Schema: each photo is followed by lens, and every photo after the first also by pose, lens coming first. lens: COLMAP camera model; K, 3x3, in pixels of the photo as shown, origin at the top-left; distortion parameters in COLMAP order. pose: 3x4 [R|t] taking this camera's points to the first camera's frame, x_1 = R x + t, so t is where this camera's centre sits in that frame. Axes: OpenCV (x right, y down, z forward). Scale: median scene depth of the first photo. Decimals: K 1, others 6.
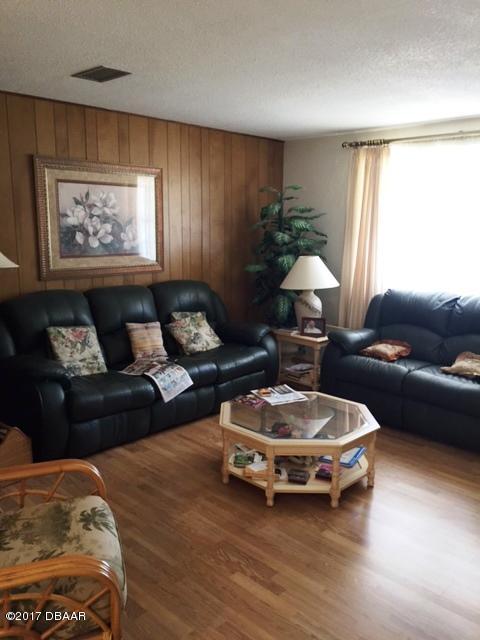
lens RADIAL K [[566.4, 0, 240.0], [0, 566.4, 320.0], [0, 0, 1]] dist [0.077714, -0.018266]
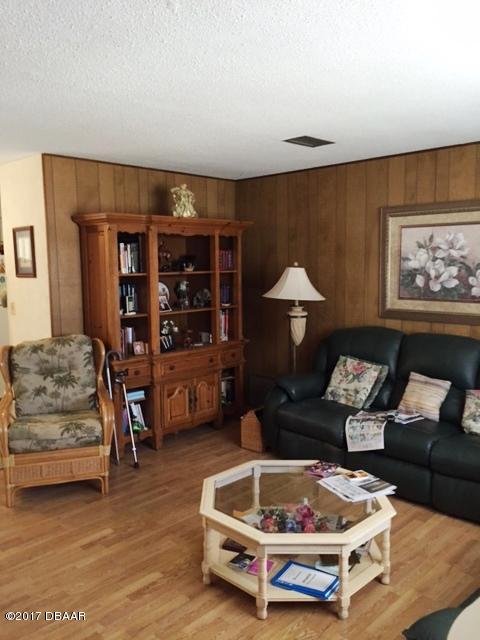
lens RADIAL K [[566.4, 0, 240.0], [0, 566.4, 320.0], [0, 0, 1]] dist [0.077714, -0.018266]
pose [[-0.021956, 0.095145, -0.995221, 0.730741], [-0.171200, 0.980399, 0.097505, -0.121169], [0.984992, 0.172523, -0.005236, 0.711879]]
